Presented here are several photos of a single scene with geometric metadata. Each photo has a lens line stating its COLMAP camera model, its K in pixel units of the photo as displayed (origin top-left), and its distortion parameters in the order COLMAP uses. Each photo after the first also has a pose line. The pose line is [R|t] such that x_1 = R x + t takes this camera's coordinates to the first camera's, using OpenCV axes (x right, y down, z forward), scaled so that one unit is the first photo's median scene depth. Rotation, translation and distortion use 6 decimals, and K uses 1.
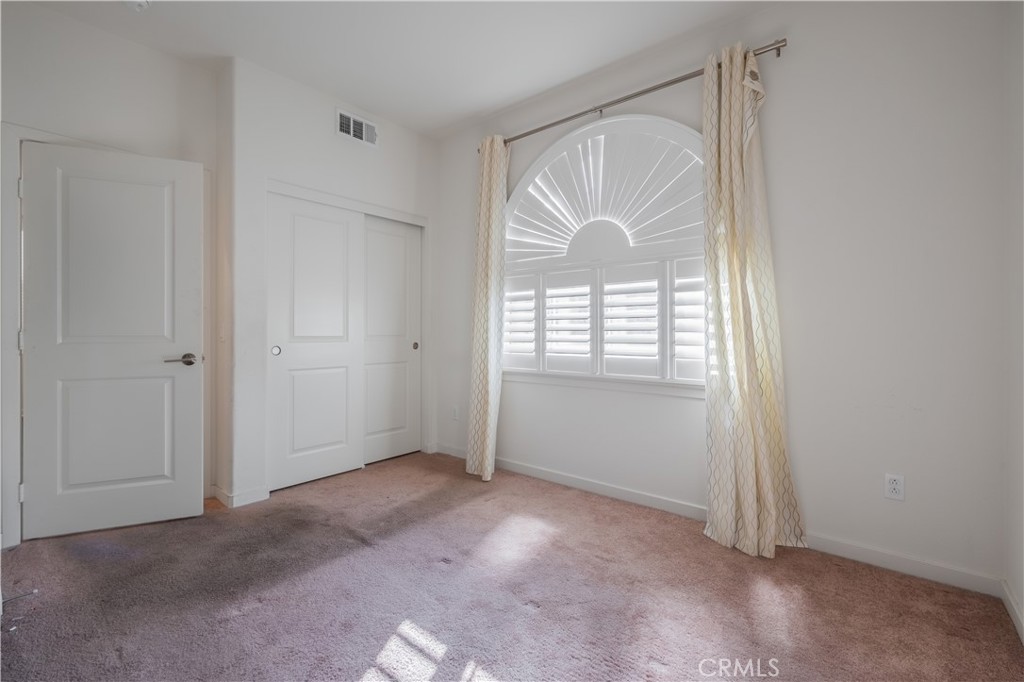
lens RADIAL K [[440.8, 0, 512.0], [0, 440.8, 341.0], [0, 0, 1]] dist [-0.000177, -0.000500]
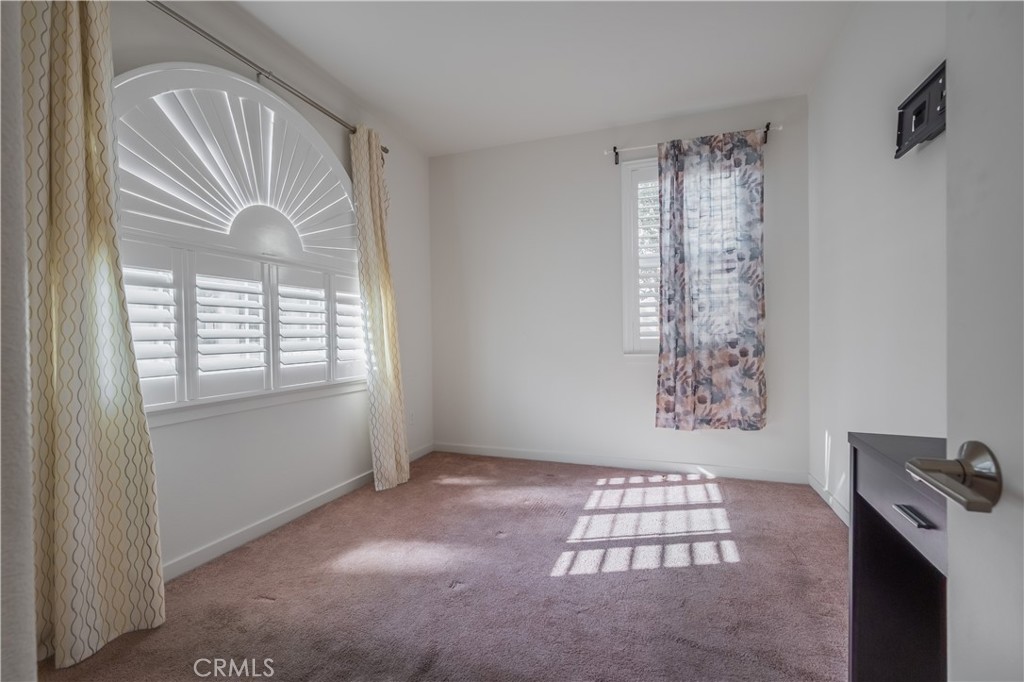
lens RADIAL K [[465.4, 0, 512.0], [0, 465.4, 341.0], [0, 0, 1]] dist [0.001403, 0.000235]
pose [[-0.346130, -0.019745, 0.937979, -0.853383], [0.015437, 0.999523, 0.026737, -0.036142], [-0.938059, 0.023734, -0.345660, 0.928339]]
